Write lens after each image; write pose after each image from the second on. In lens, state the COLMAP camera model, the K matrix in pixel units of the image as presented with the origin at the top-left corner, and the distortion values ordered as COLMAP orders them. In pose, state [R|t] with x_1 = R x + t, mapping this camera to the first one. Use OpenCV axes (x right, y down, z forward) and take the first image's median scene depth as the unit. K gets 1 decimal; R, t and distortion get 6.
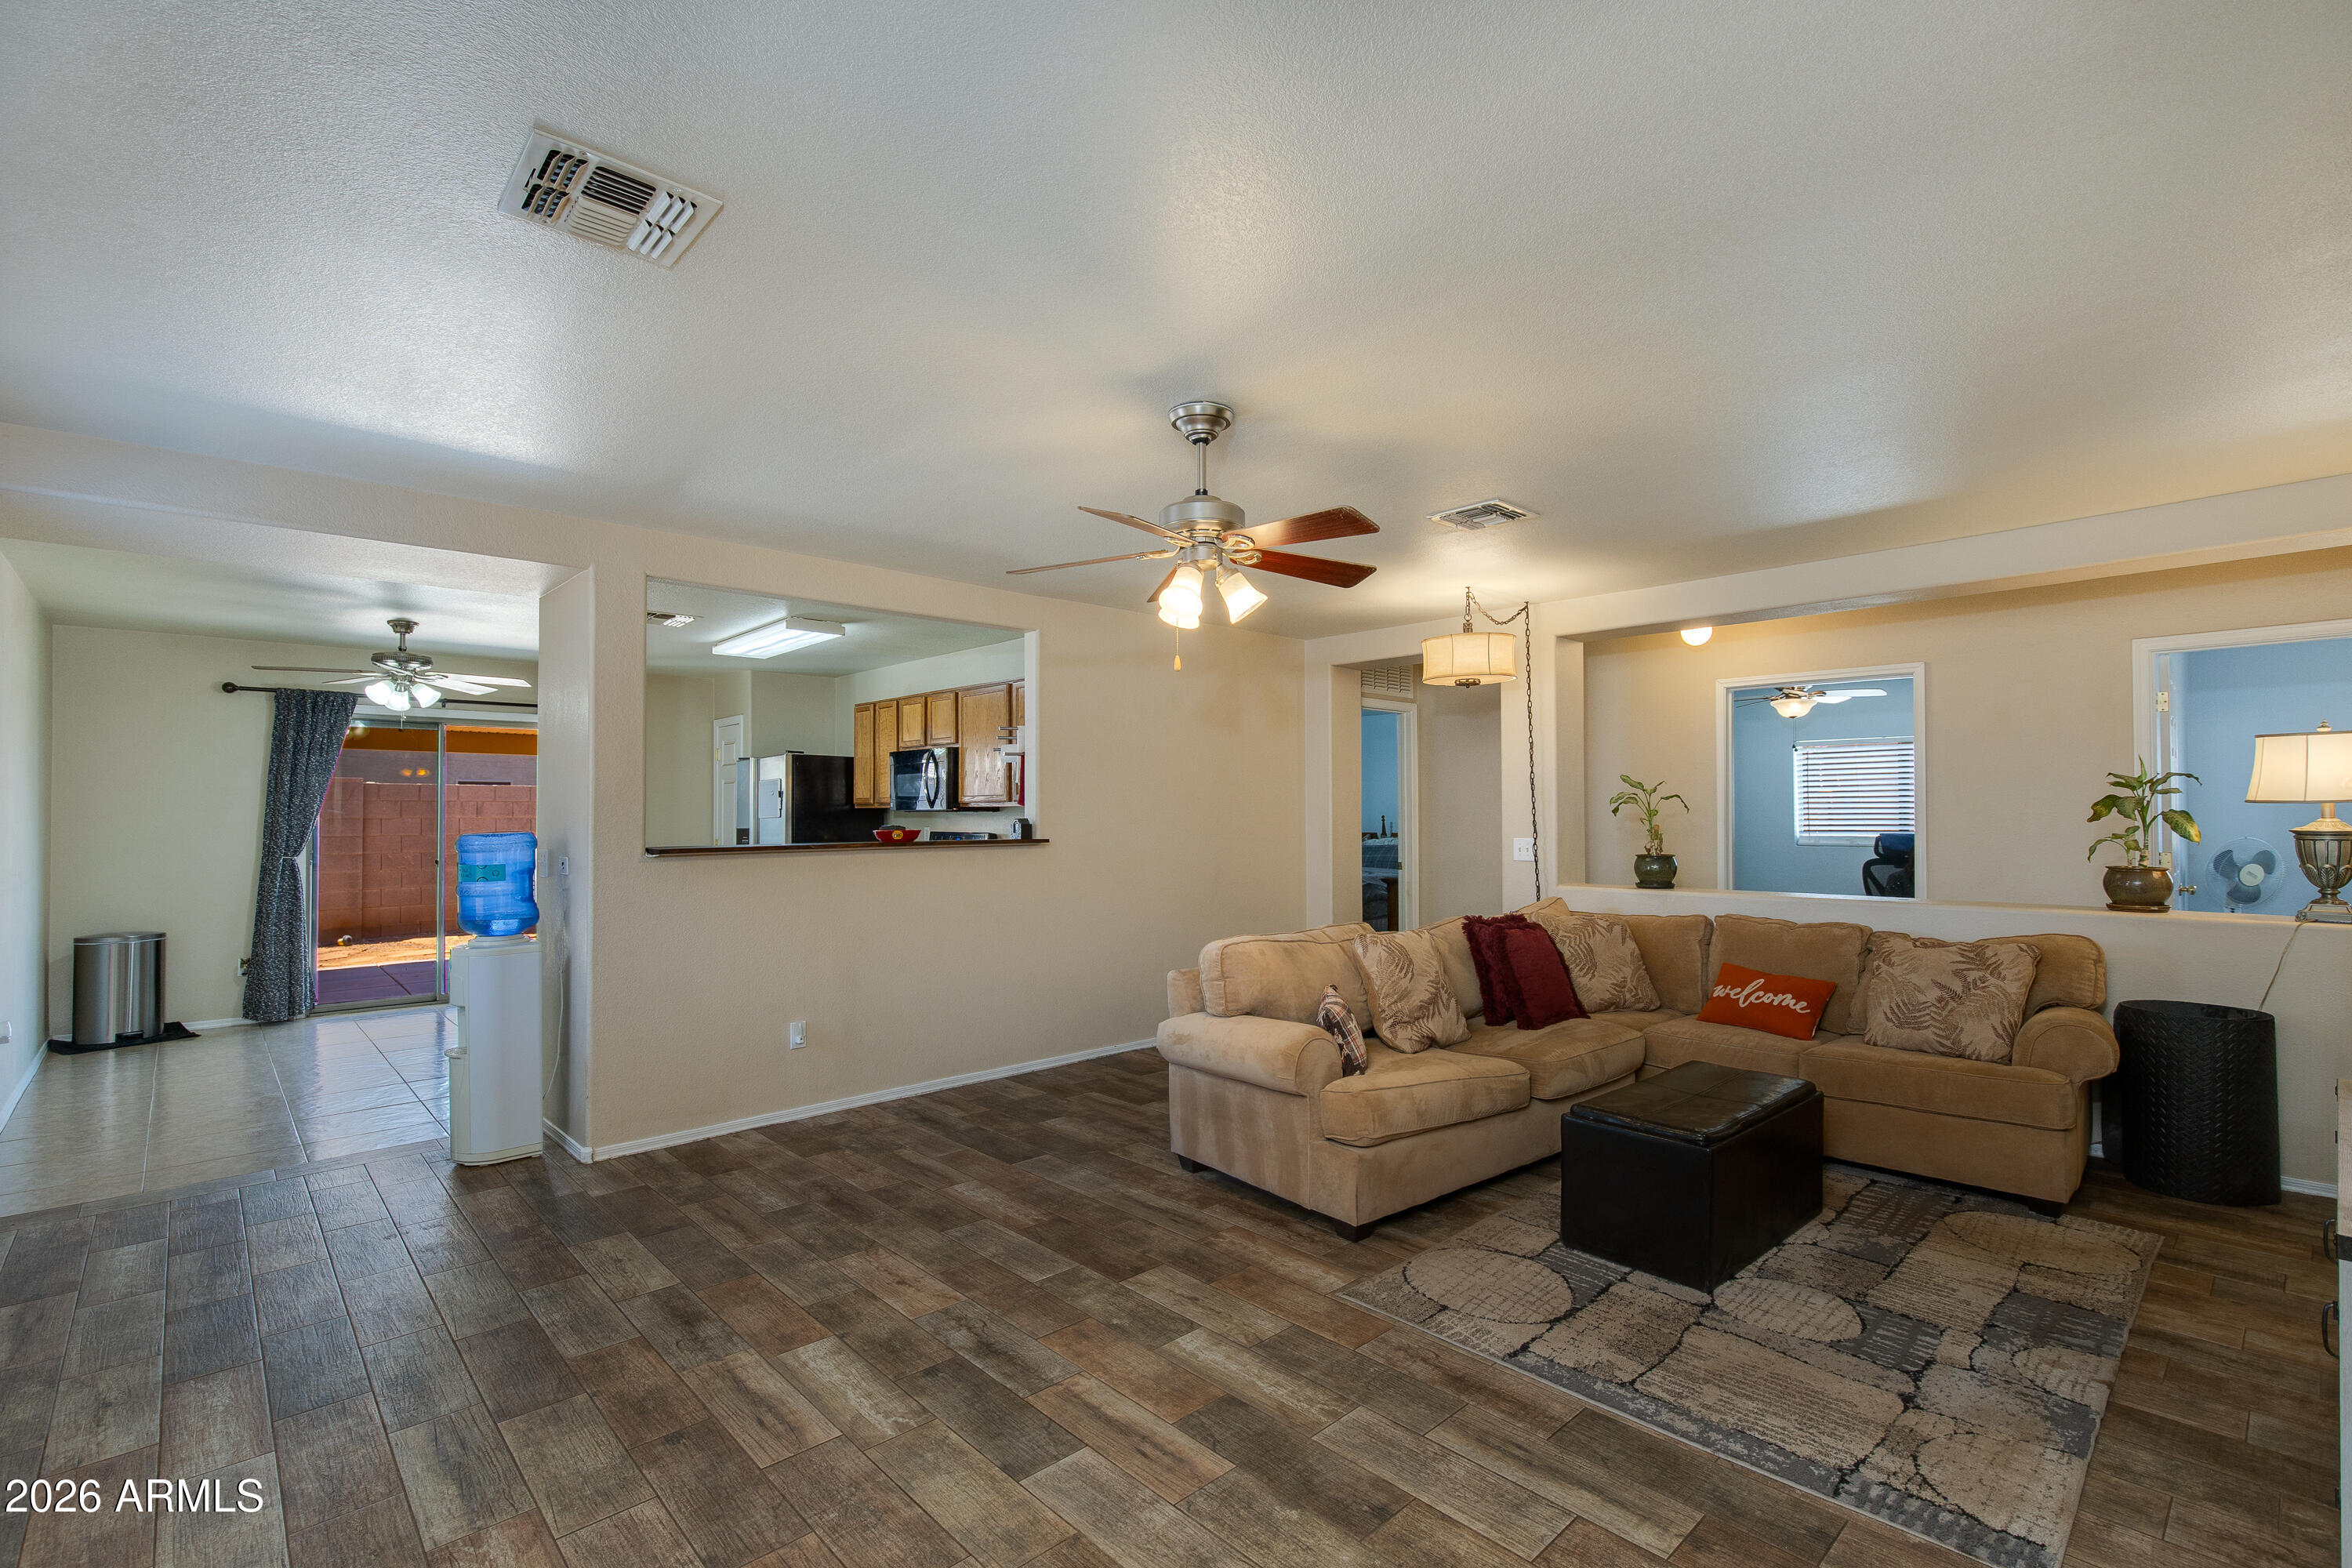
lens RADIAL K [[1072.3, 0, 1173.0], [0, 1072.3, 798.1], [0, 0, 1]] dist [0.002085, 0.000760]
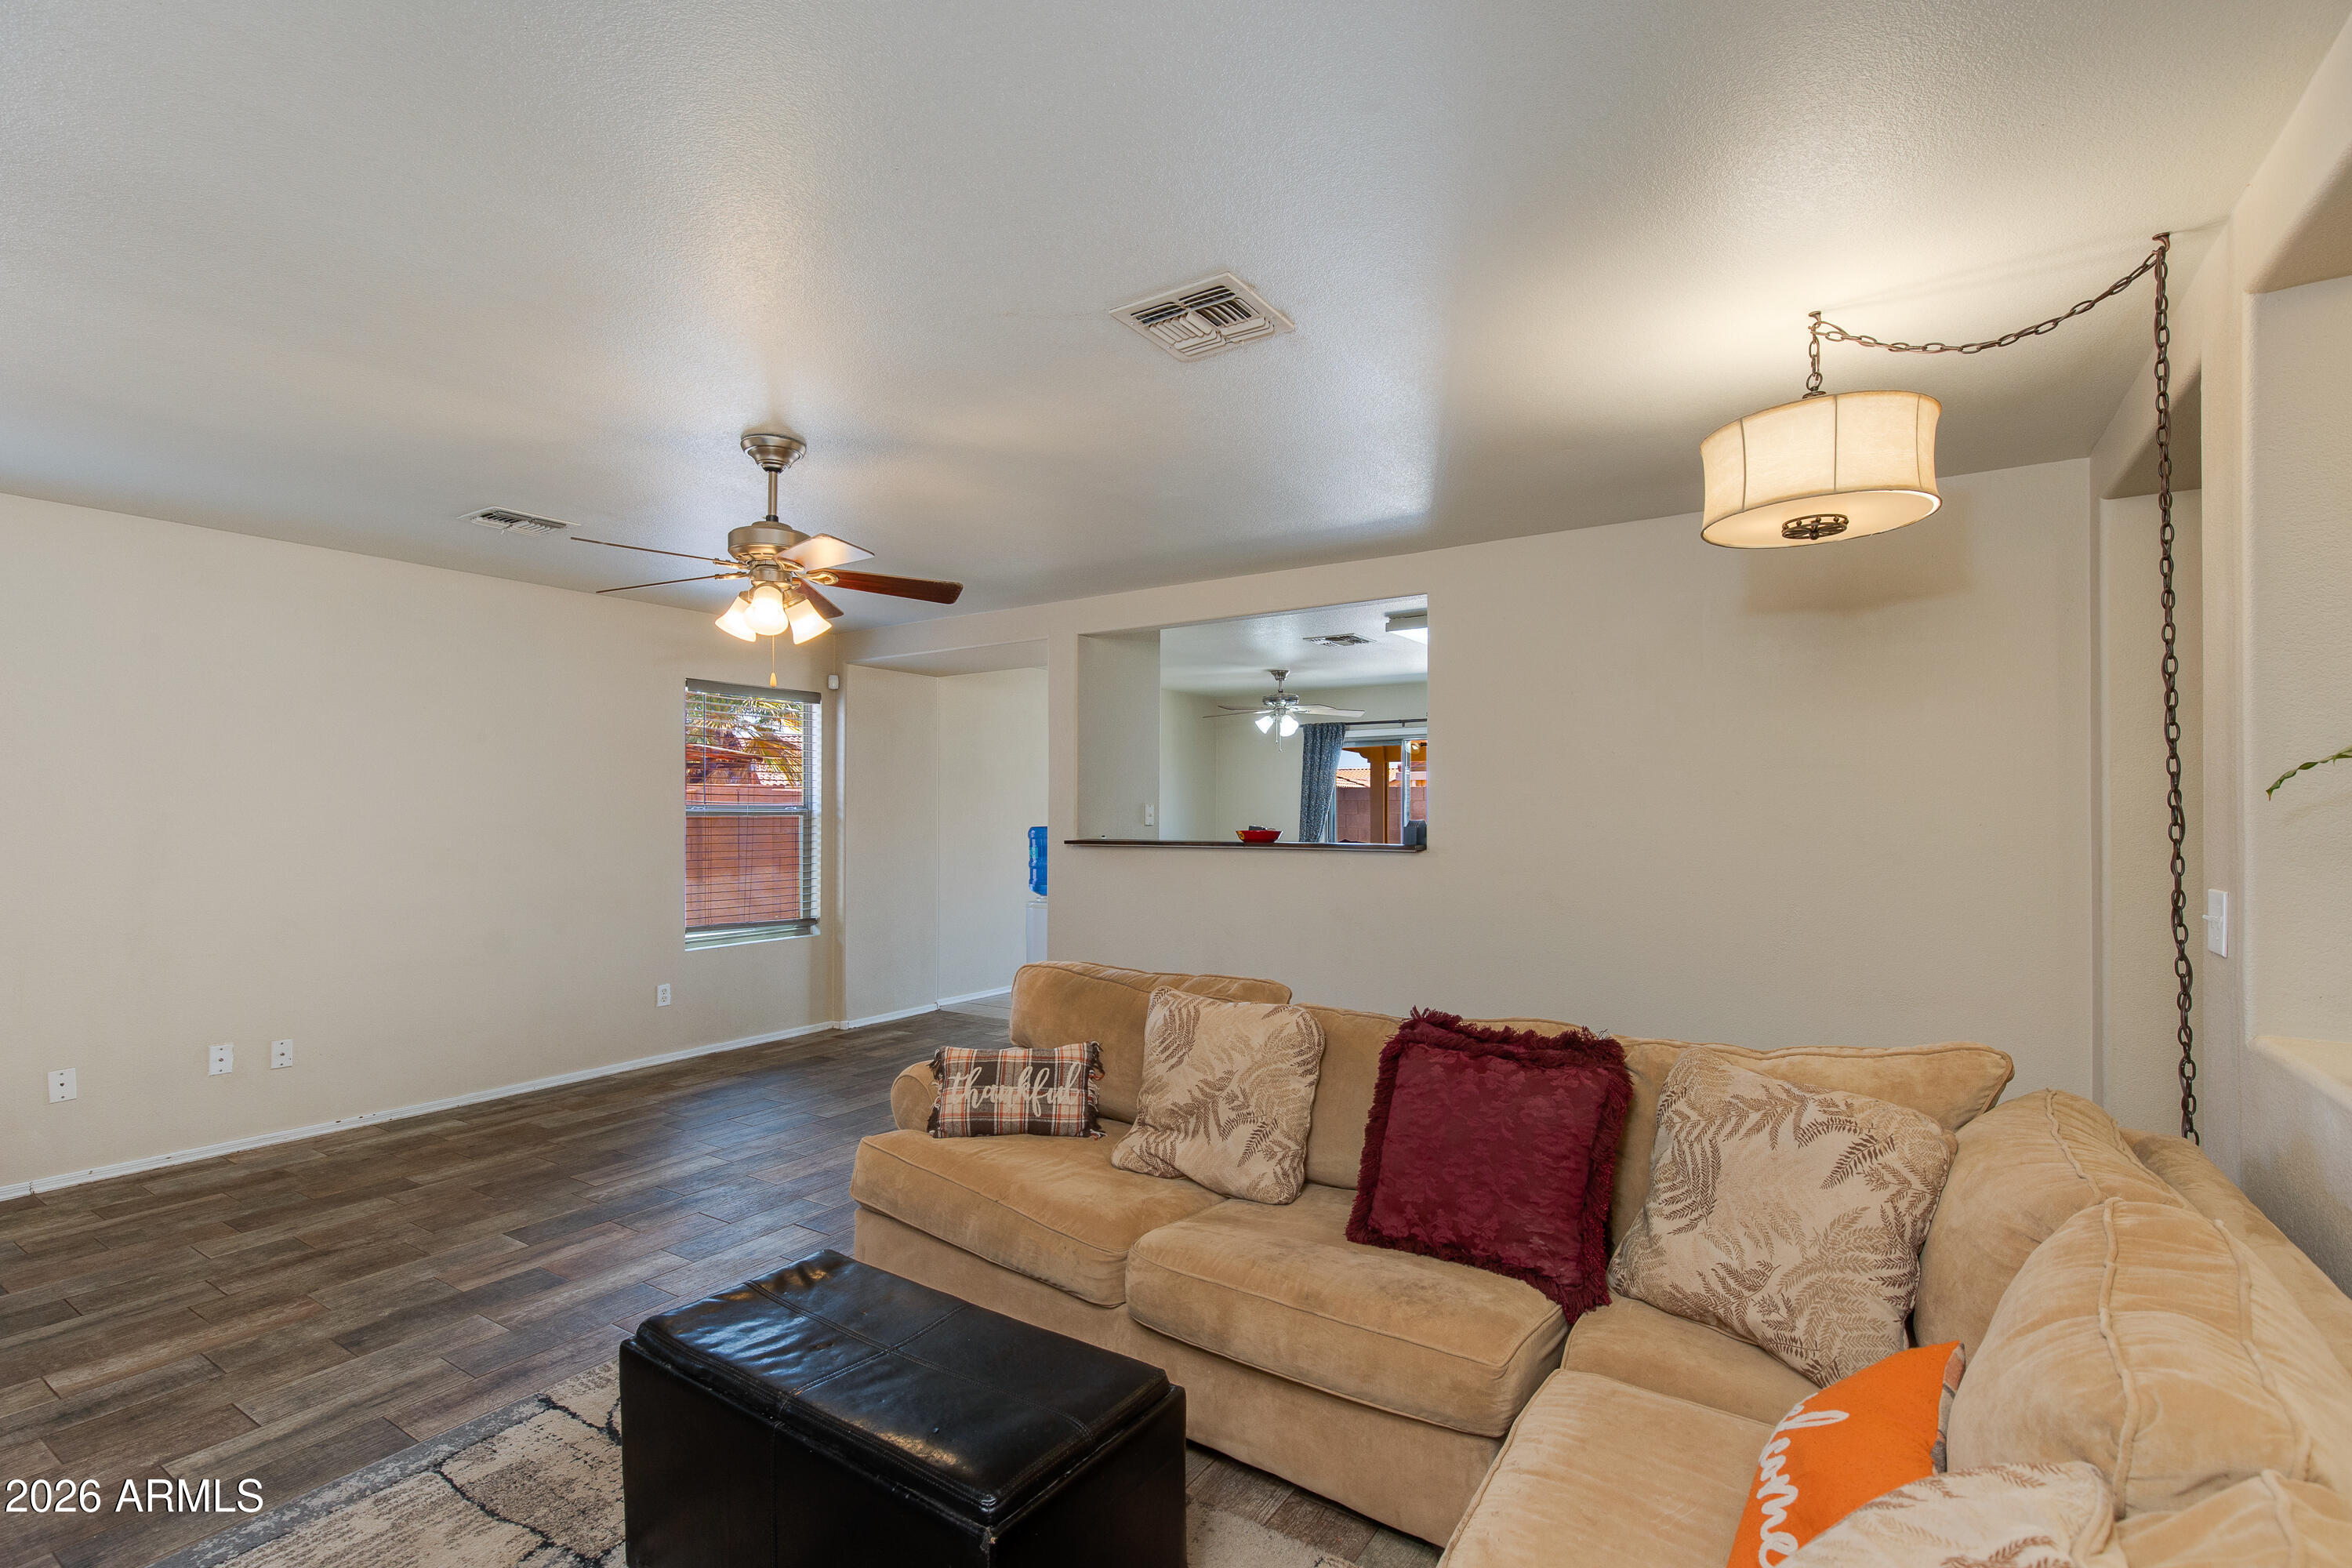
lens RADIAL K [[1073.7, 0, 1176.0], [0, 1073.7, 799.7], [0, 0, 1]] dist [0.007682, 0.000089]
pose [[0.235528, -0.008019, -0.971834, 1.375028], [0.012909, 0.999904, -0.005122, 0.009101], [0.971782, -0.011339, 0.235609, 1.330590]]
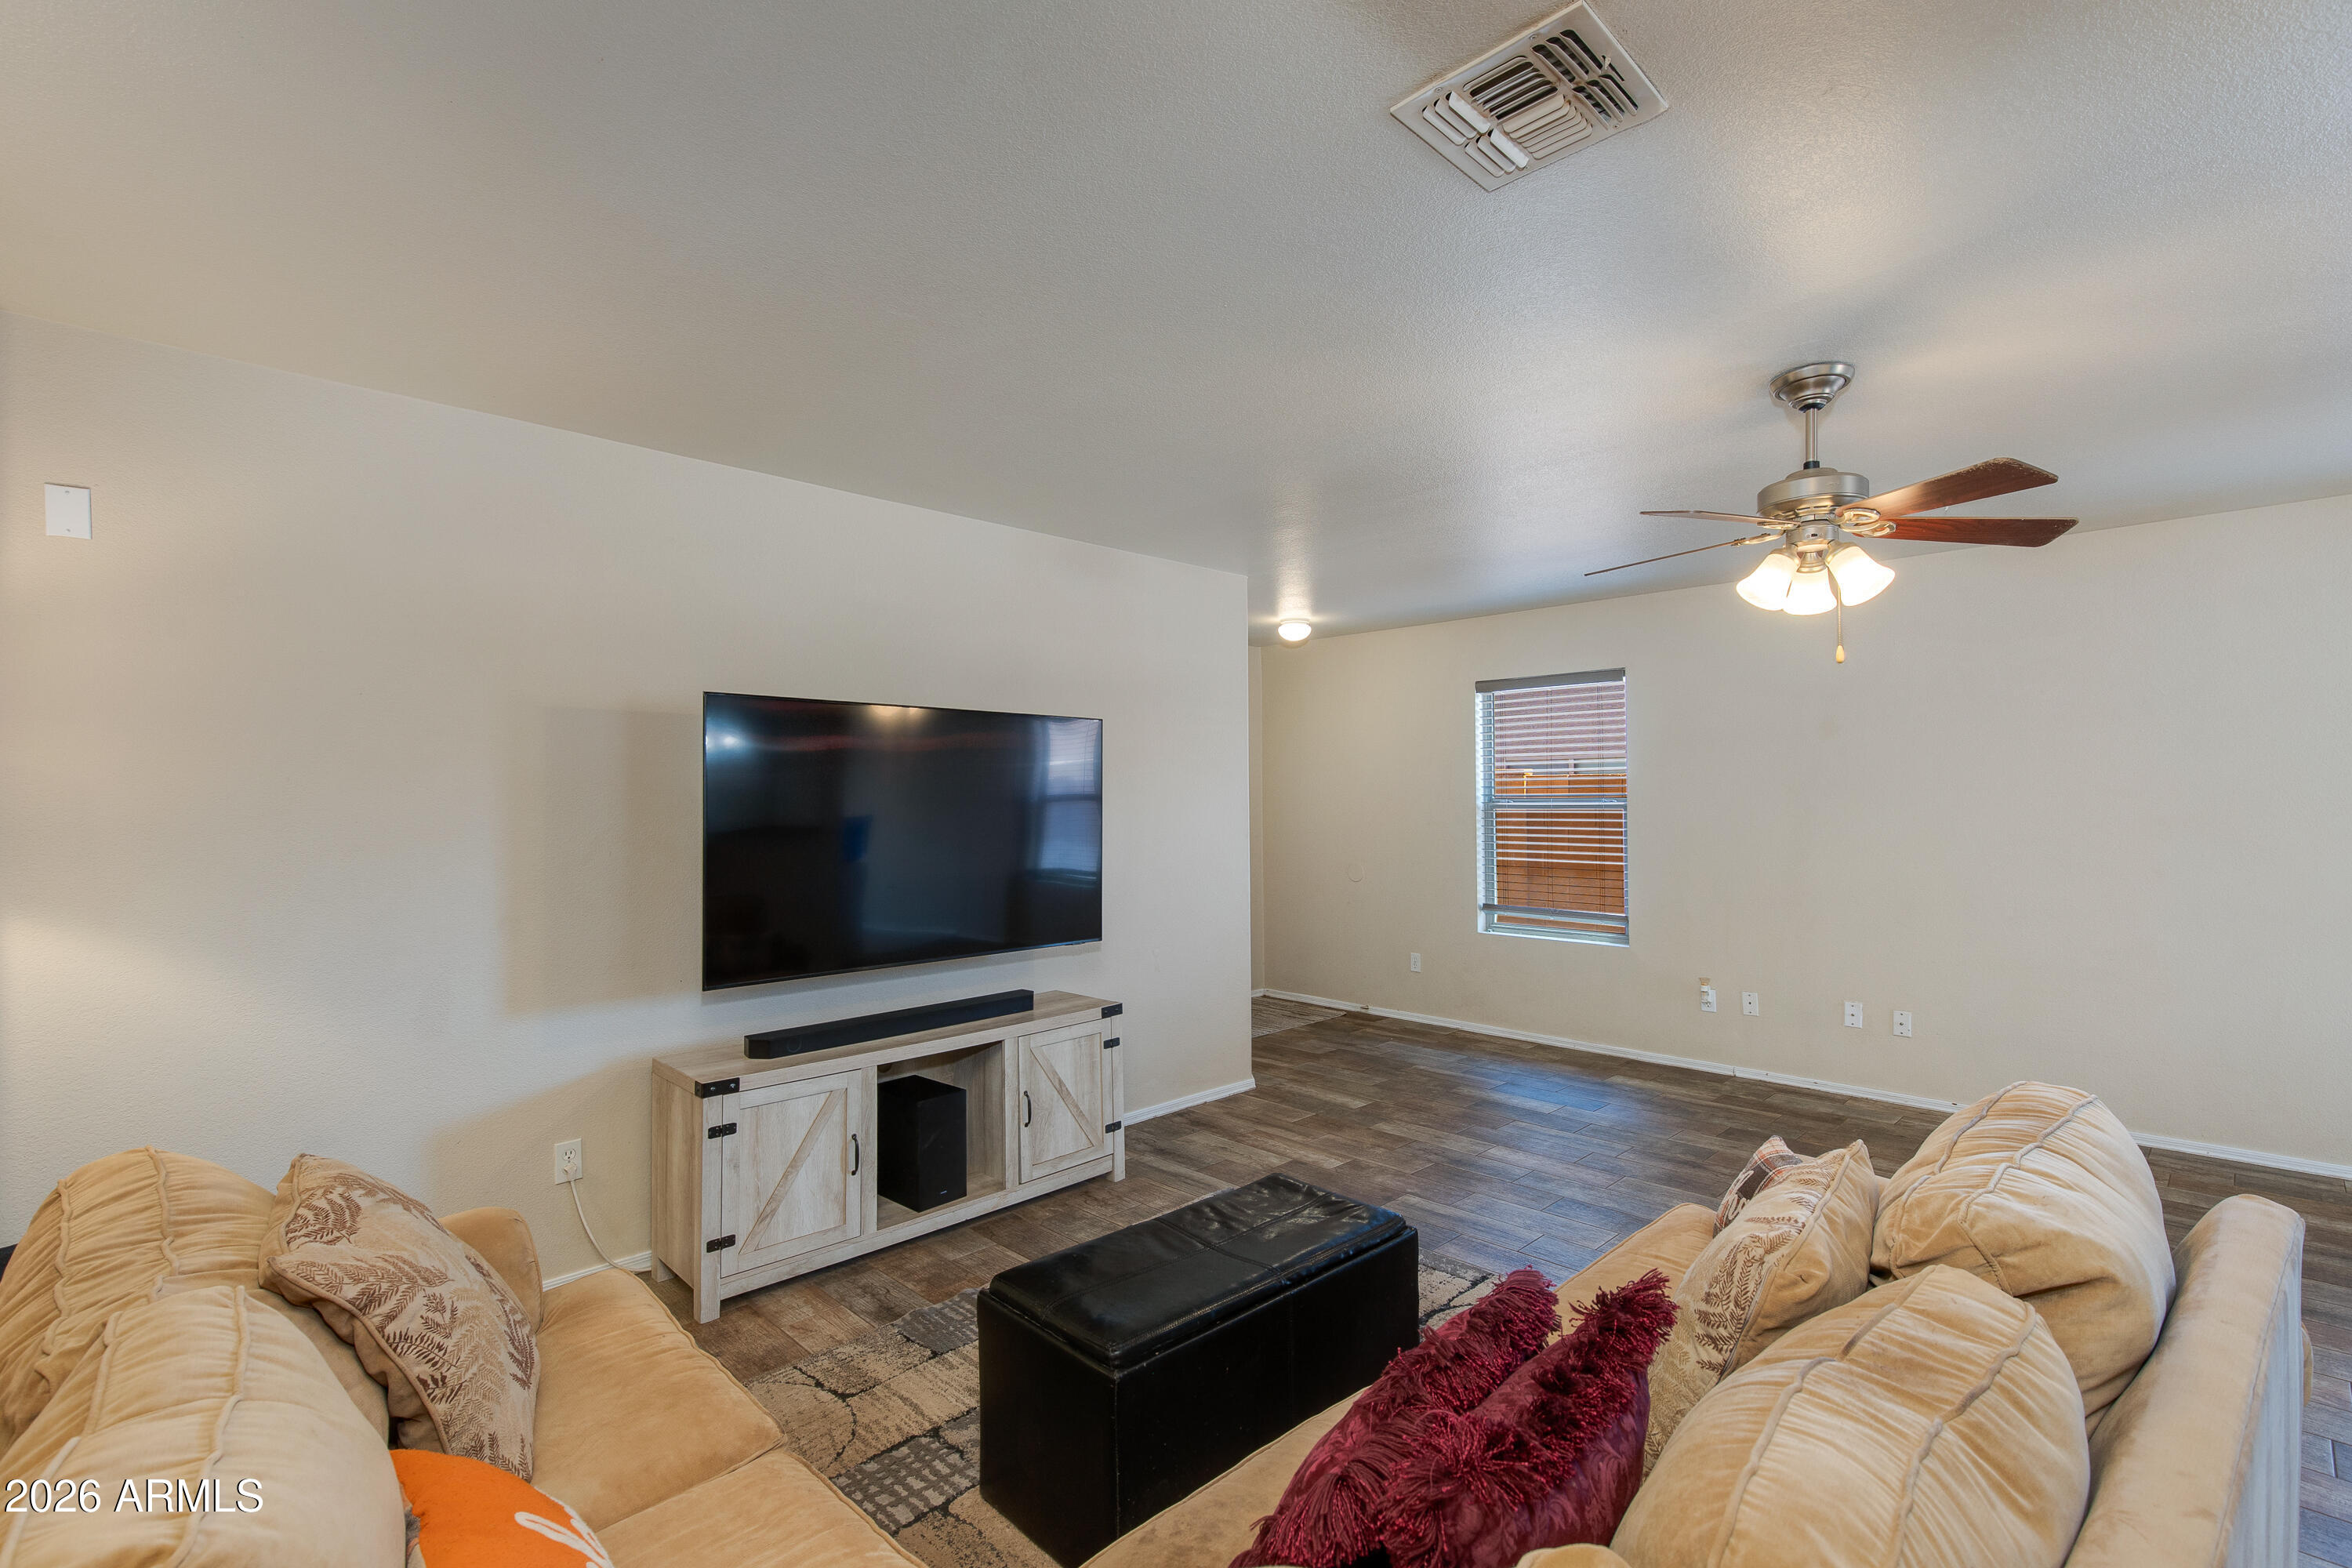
lens RADIAL K [[1072.3, 0, 1181.5], [0, 1072.3, 787.0], [0, 0, 1]] dist [0.002085, 0.000760]
pose [[-0.999283, 0.007665, -0.037065, 0.696551], [0.008561, 0.999673, -0.024077, 0.003906], [0.036868, -0.024377, -0.999023, 2.202255]]
